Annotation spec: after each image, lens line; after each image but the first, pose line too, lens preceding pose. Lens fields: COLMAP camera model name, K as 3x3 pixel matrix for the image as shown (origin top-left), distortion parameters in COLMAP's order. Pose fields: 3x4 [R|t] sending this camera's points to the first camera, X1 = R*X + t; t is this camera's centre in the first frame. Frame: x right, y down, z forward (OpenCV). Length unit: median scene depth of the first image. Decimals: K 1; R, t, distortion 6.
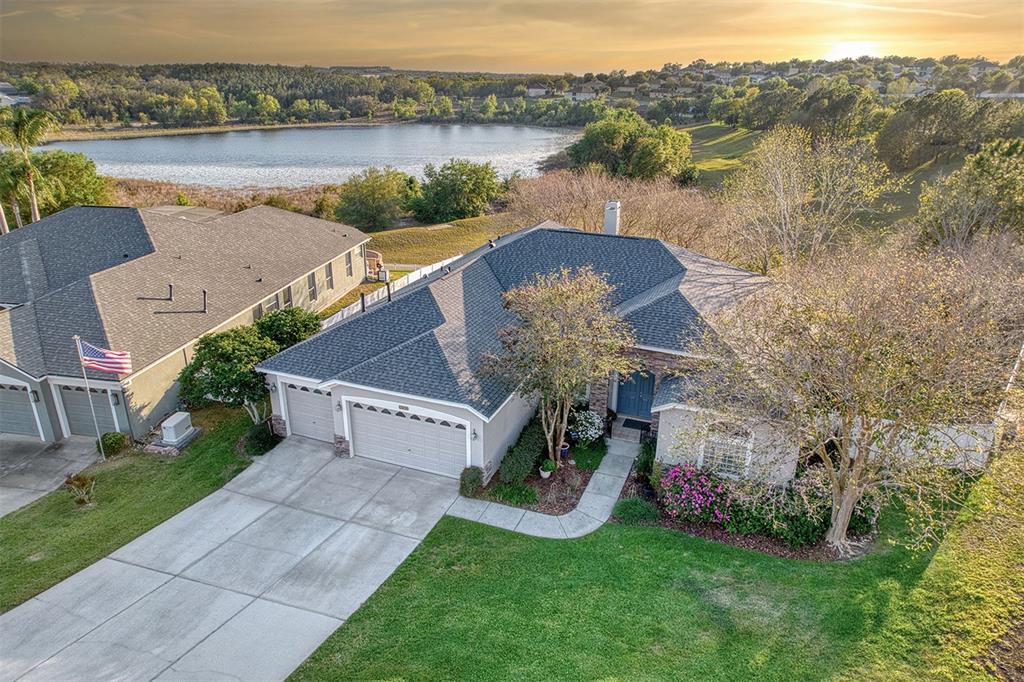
lens RADIAL K [[653.3, 0, 512.0], [0, 653.3, 341.0], [0, 0, 1]] dist [-0.025960, 0.002813]
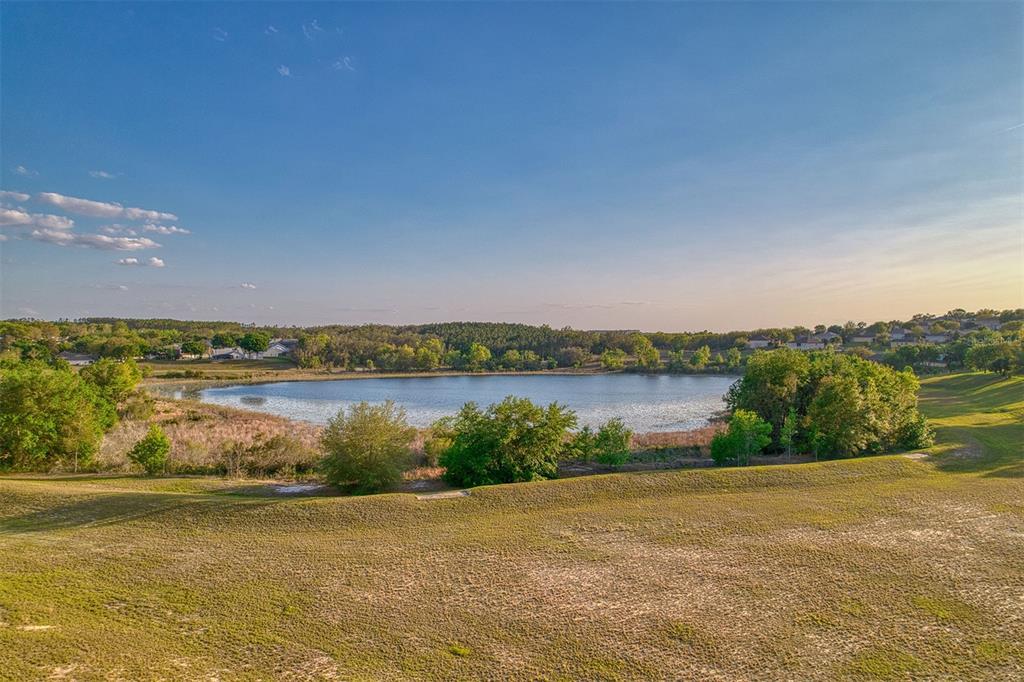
lens RADIAL K [[653.3, 0, 512.0], [0, 653.3, 341.0], [0, 0, 1]] dist [-0.025960, 0.002813]
pose [[0.938781, -0.007388, -0.344435, 0.043812], [-0.120751, 0.929293, -0.349046, -0.024370], [0.322660, 0.369269, 0.871511, 0.100437]]
